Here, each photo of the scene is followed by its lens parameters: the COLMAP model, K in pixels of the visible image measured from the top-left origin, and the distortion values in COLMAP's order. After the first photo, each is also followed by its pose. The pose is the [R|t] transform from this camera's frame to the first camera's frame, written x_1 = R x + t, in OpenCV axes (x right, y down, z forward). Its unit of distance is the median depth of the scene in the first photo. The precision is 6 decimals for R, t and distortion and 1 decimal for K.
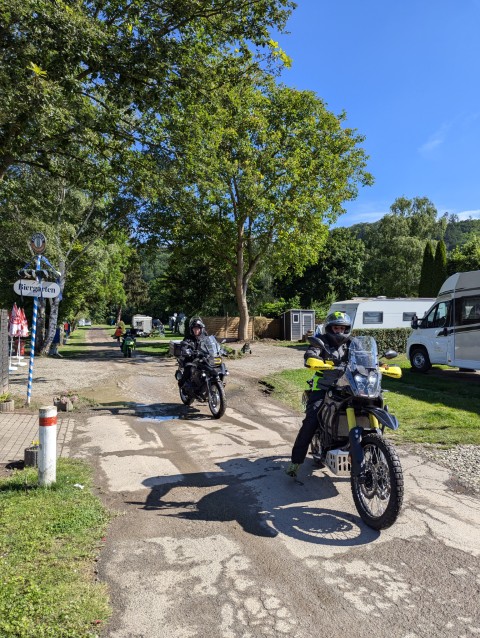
lens RADIAL K [[441.6, 0, 240.9], [0, 441.6, 323.4], [0, 0, 1]] dist [0.051328, -0.039145]
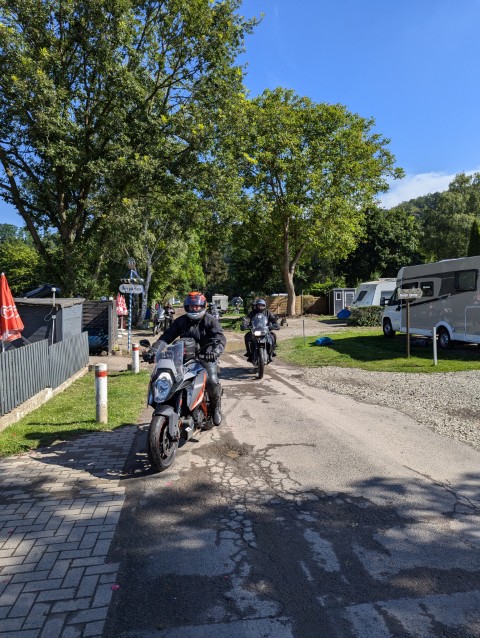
lens RADIAL K [[440.8, 0, 236.2], [0, 440.8, 327.9], [0, 0, 1]] dist [0.062529, -0.052824]
pose [[0.978778, -0.005454, -0.204853, 0.220144], [0.018881, 0.997794, 0.063646, -0.017088], [0.204054, -0.066163, 0.976721, -0.455567]]
